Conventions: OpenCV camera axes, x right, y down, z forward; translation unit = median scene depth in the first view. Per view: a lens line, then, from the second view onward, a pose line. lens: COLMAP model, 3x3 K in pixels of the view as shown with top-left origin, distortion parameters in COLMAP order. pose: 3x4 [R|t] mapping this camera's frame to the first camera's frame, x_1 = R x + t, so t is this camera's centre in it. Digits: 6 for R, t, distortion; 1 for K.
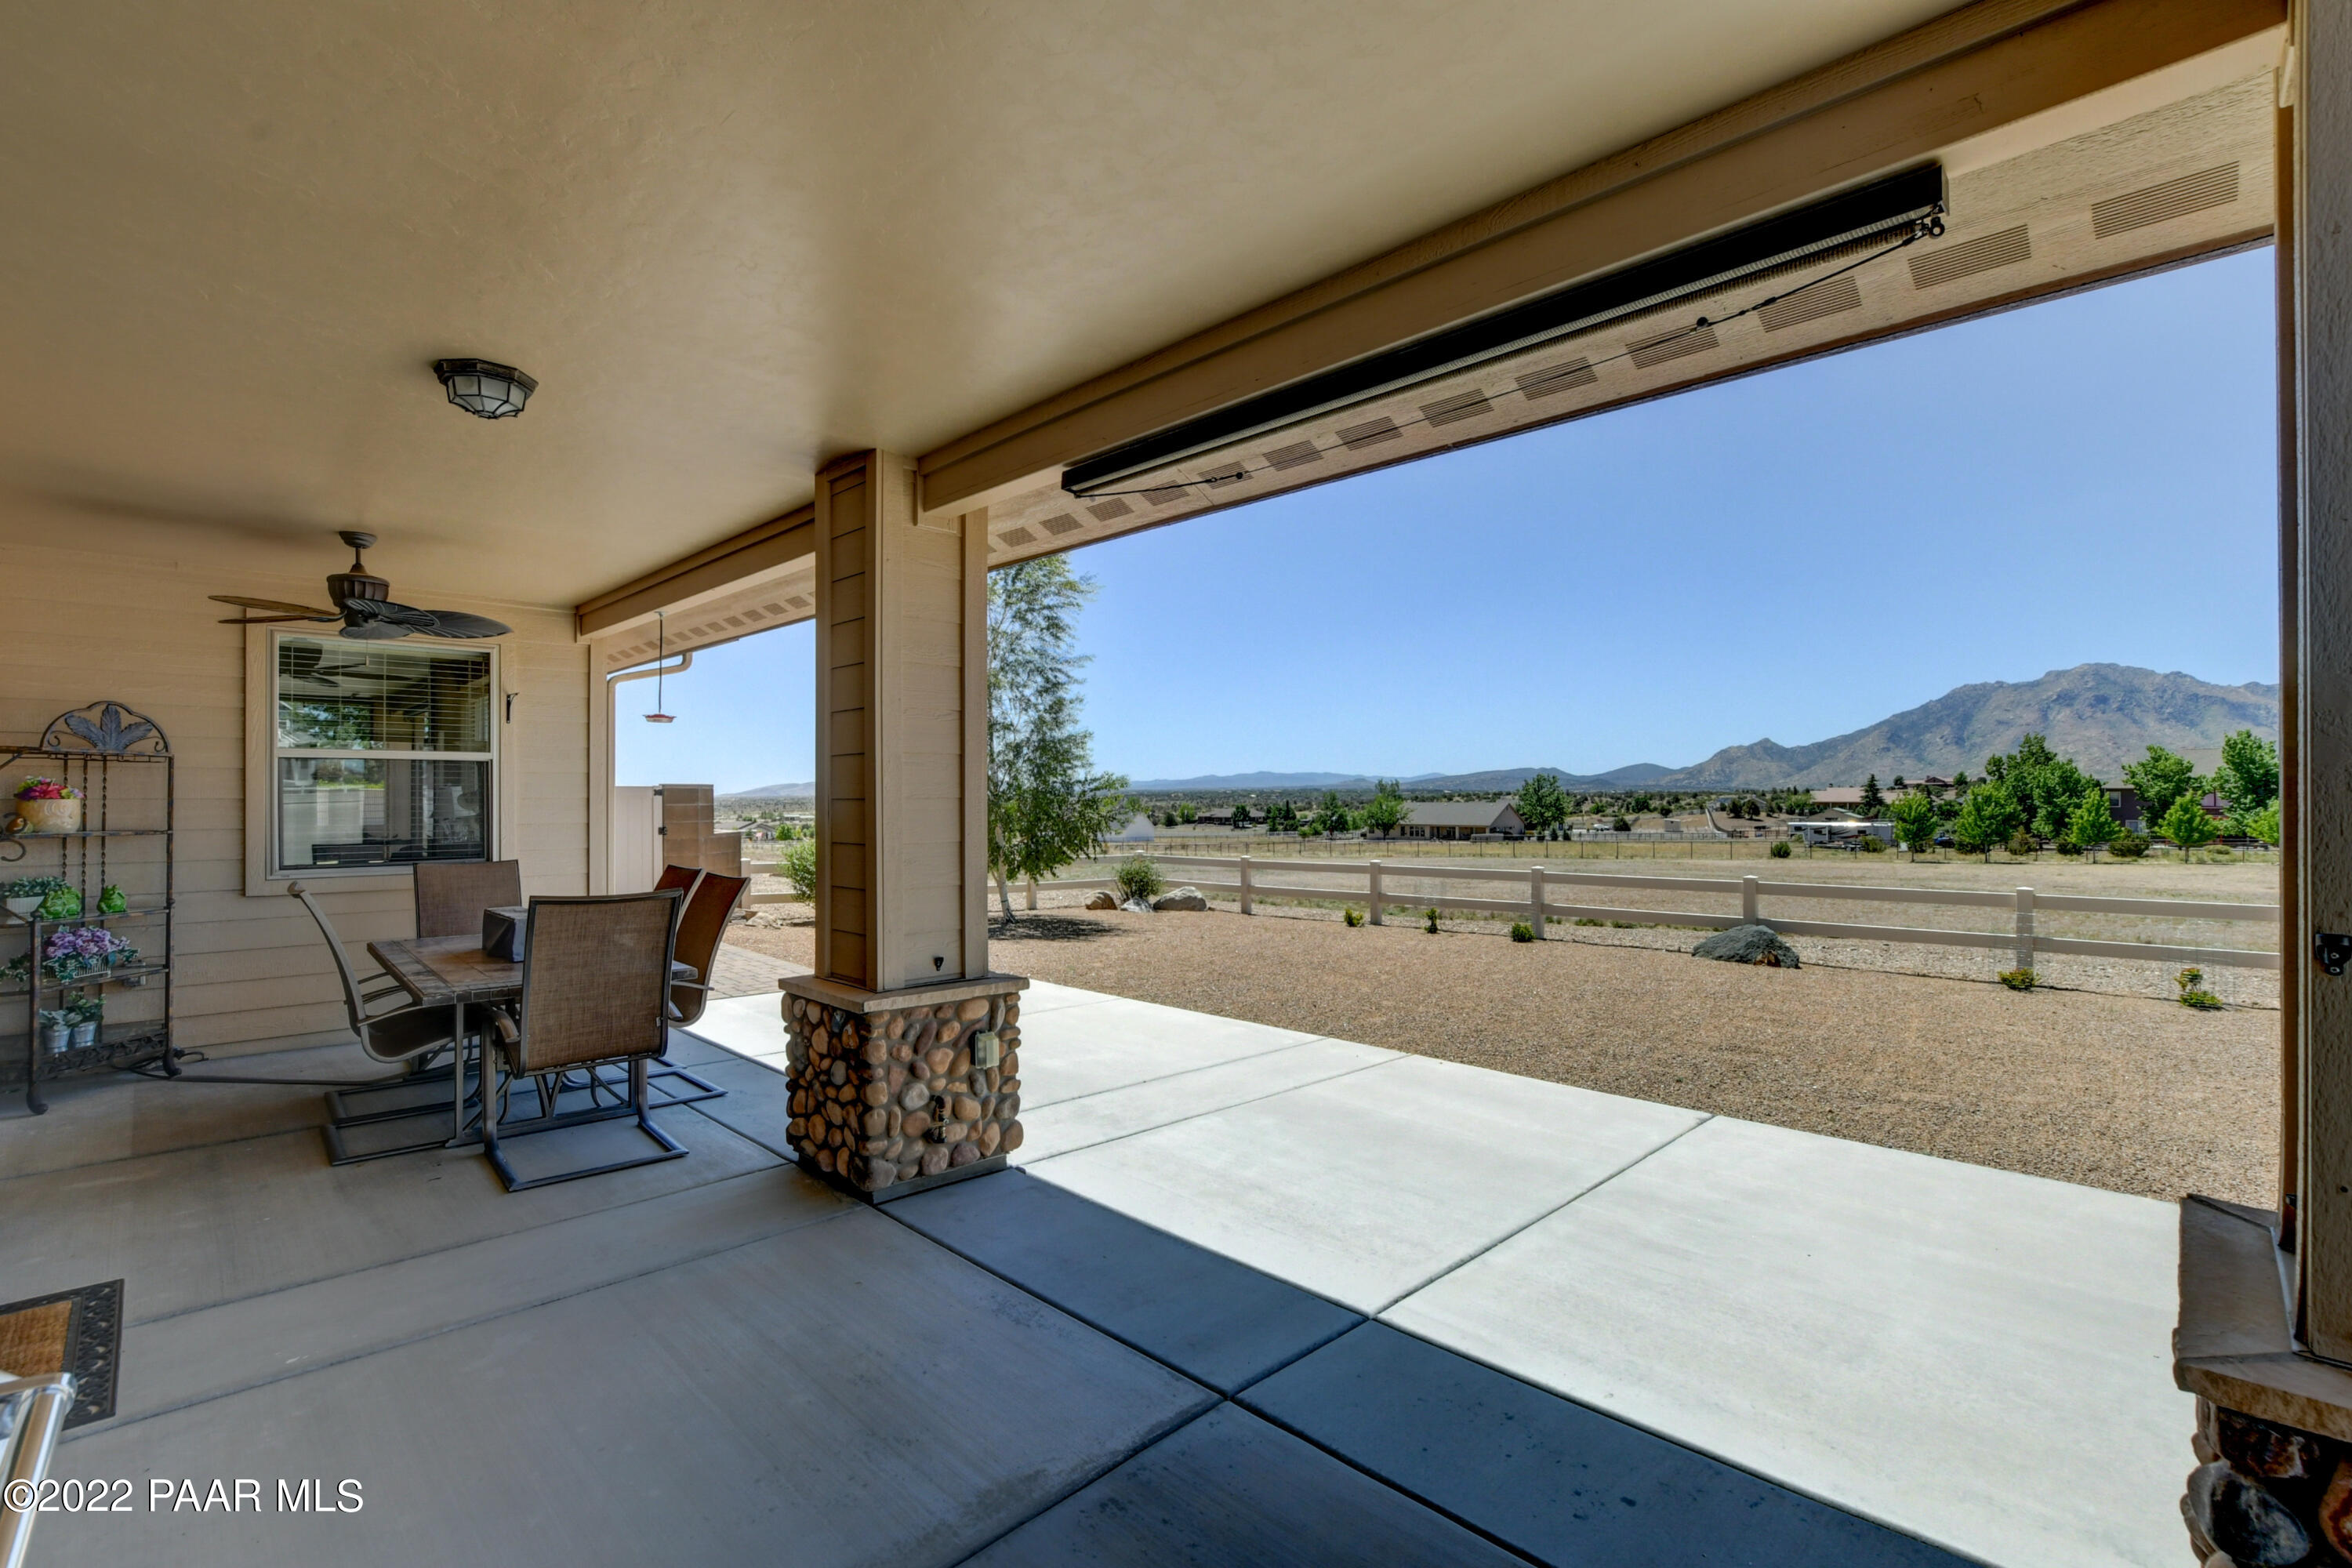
lens RADIAL K [[1048.7, 0, 1182.2], [0, 1048.7, 784.2], [0, 0, 1]] dist [-0.017654, 0.001996]
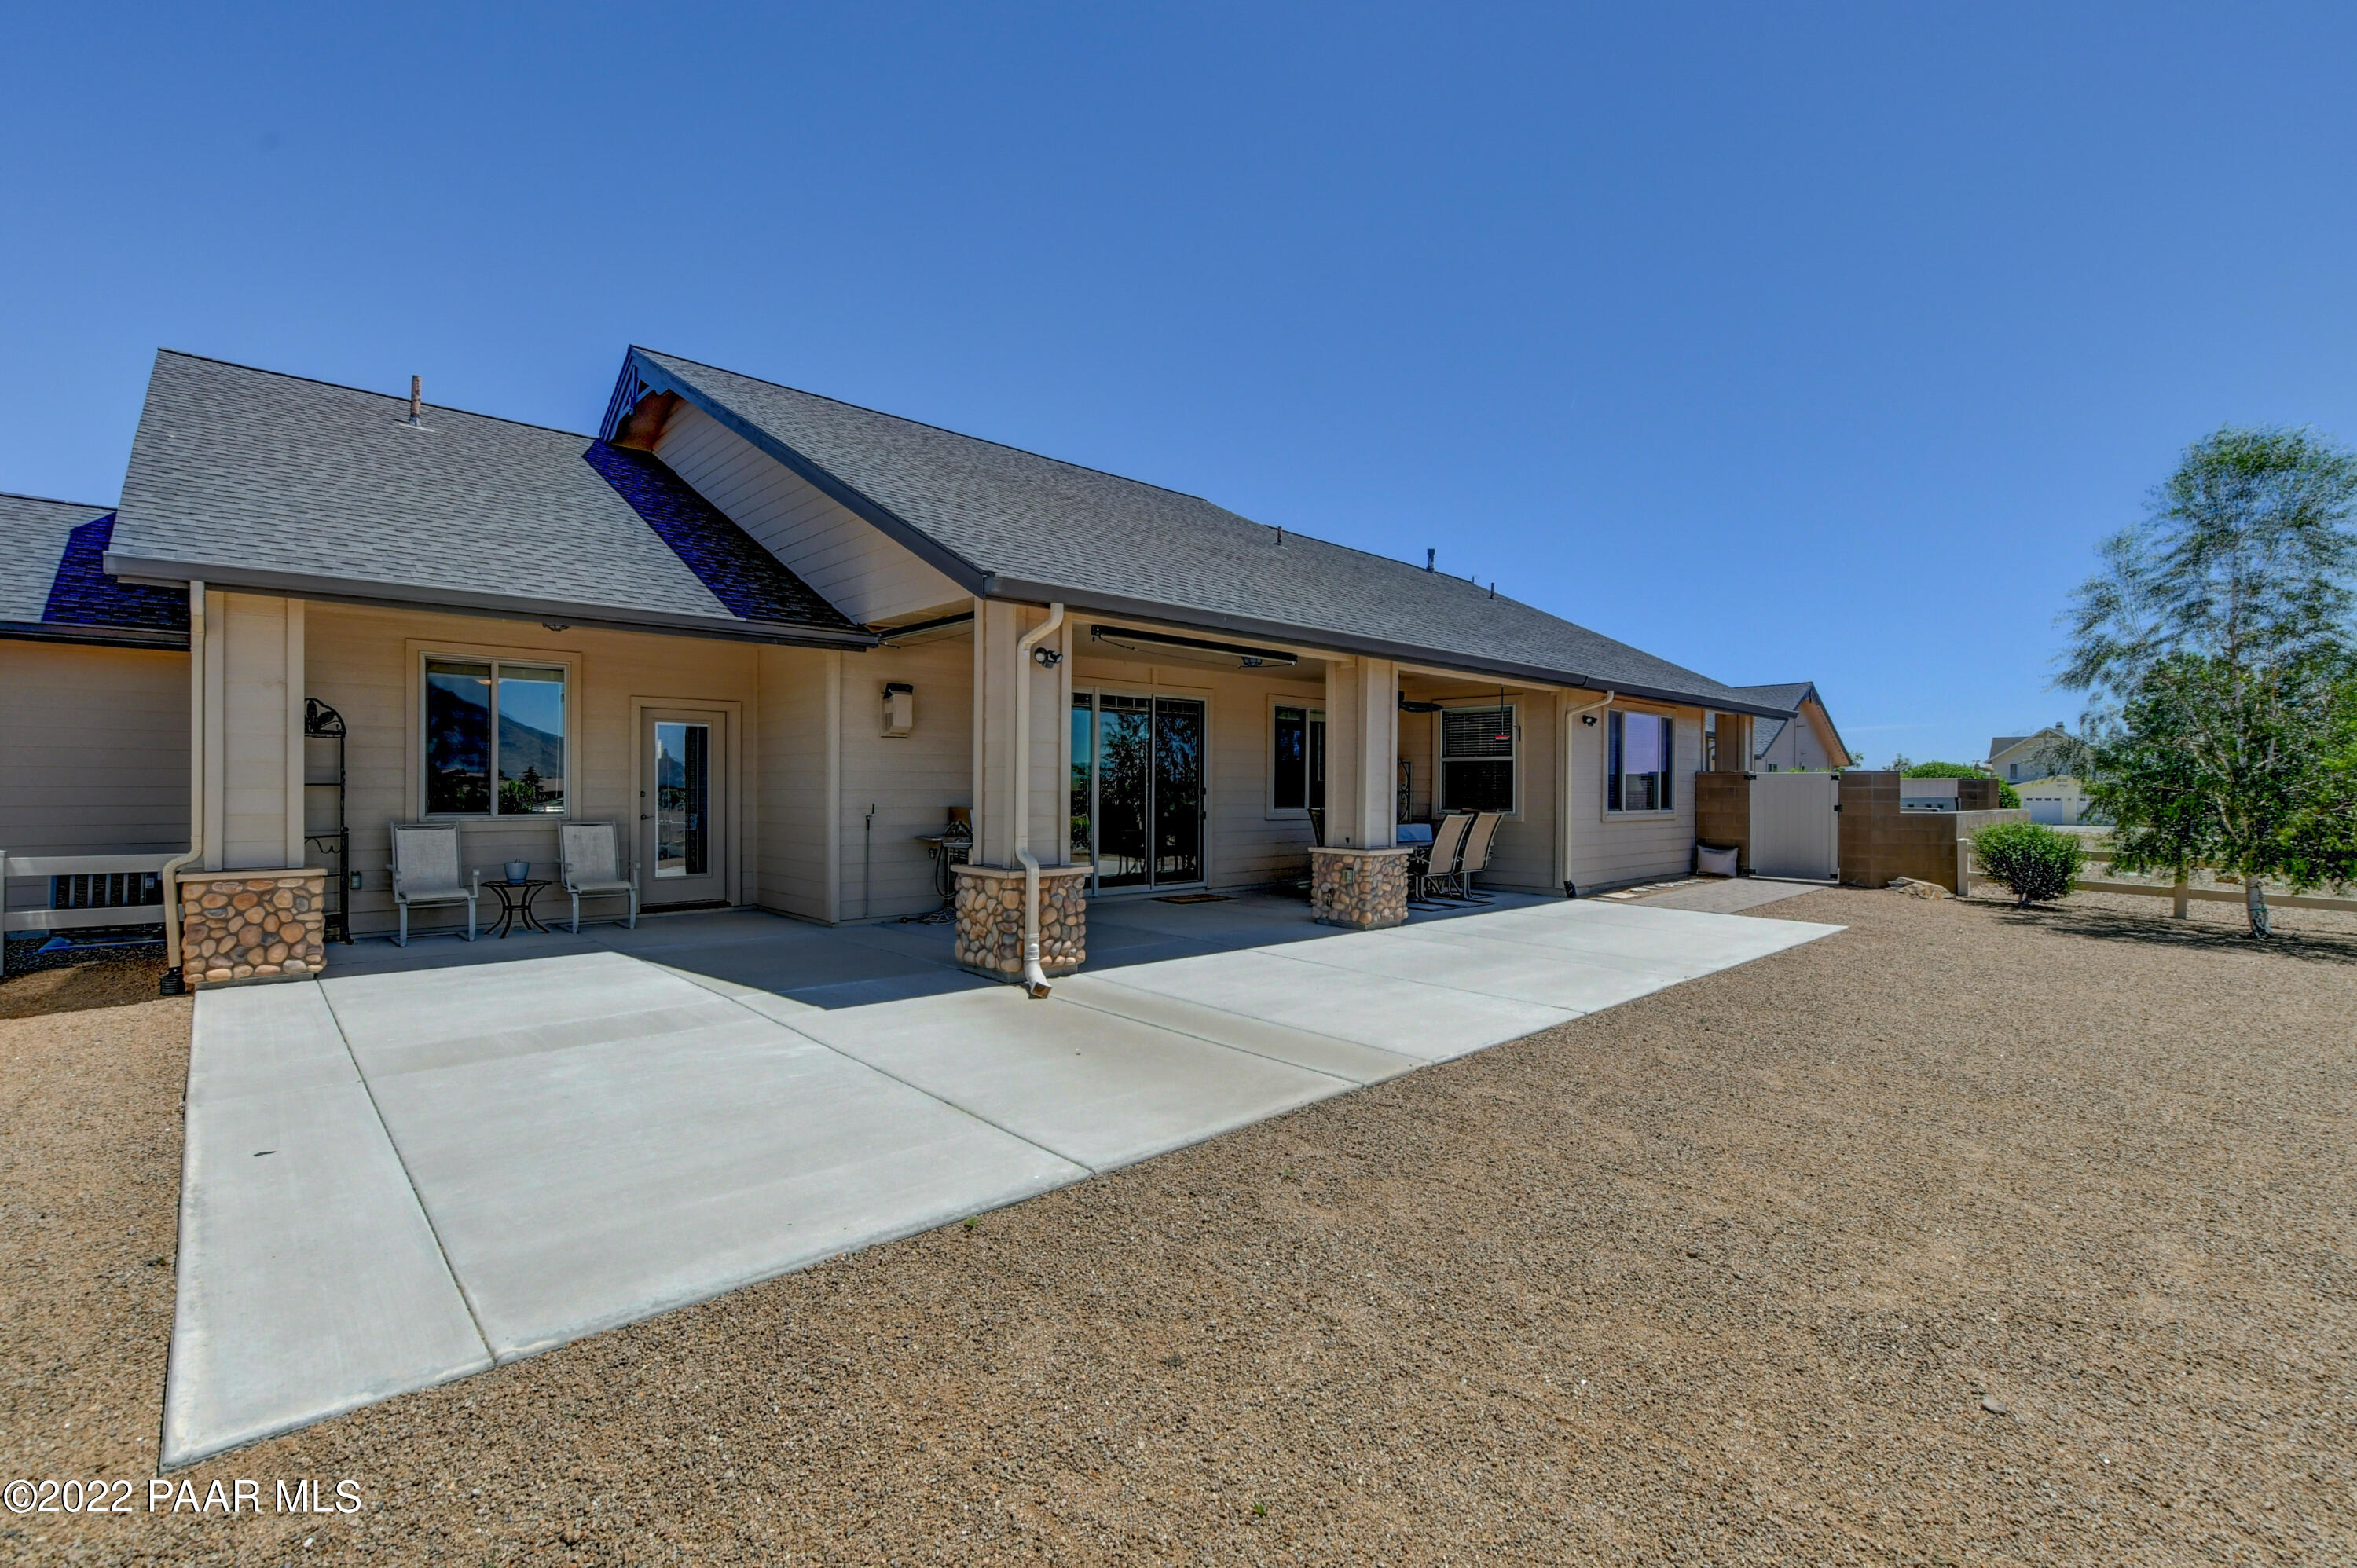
lens RADIAL K [[1050.9, 0, 1176.4], [0, 1050.9, 787.0], [0, 0, 1]] dist [-0.017654, 0.001996]
pose [[-0.039418, 0.001021, -0.999222, 2.325750], [0.004288, 0.999990, 0.000852, 0.042393], [0.999214, -0.004251, -0.039422, 0.707072]]
